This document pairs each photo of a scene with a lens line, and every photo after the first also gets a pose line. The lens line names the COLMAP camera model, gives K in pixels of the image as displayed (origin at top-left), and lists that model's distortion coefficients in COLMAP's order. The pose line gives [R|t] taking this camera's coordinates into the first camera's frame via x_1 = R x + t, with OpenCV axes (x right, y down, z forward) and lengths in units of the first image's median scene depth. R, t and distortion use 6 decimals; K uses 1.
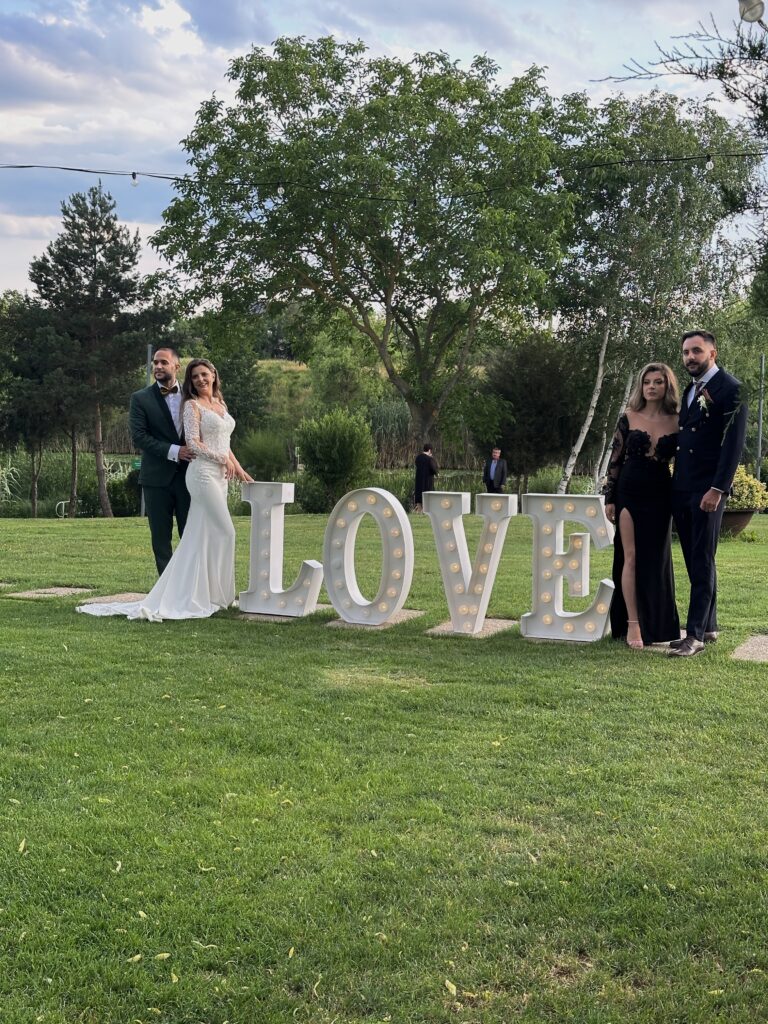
lens RADIAL K [[1430.6, 0, 384.0], [0, 1430.6, 512.0], [0, 0, 1]] dist [0.273757, 0.040321]
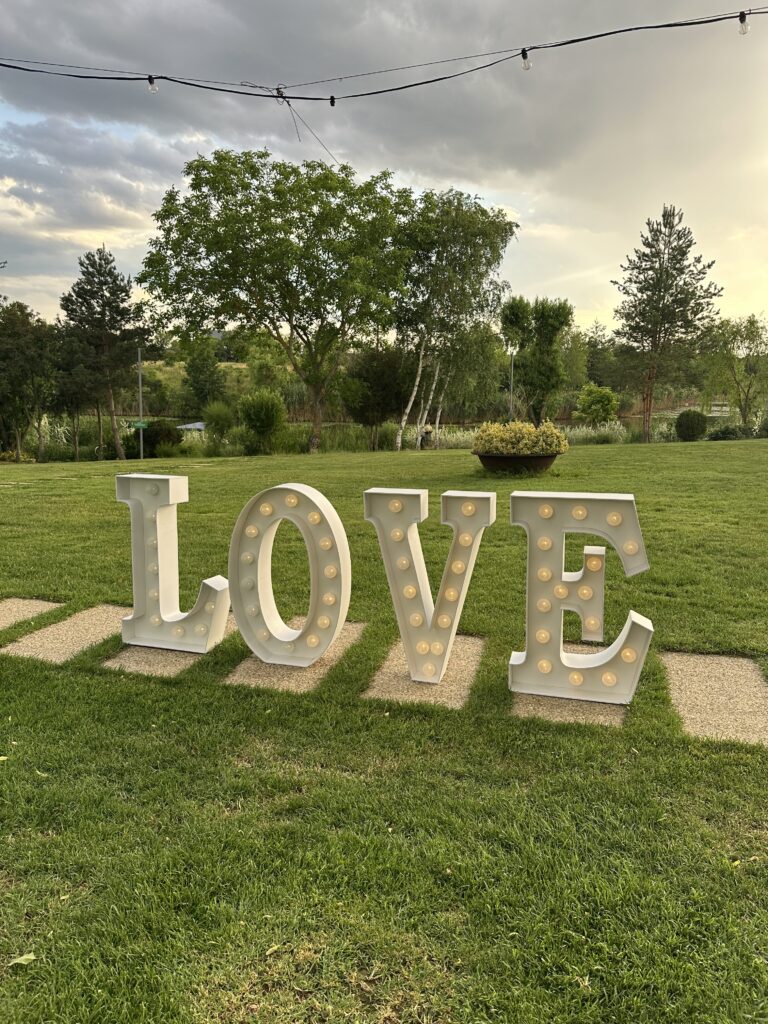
lens RADIAL K [[718.7, 0, 384.0], [0, 718.7, 512.0], [0, 0, 1]] dist [0.044116, -0.003008]
pose [[0.991671, -0.035991, 0.123662, -0.002038], [0.023750, 0.994797, 0.099070, -0.010054], [-0.126584, -0.095308, 0.987367, 0.166732]]
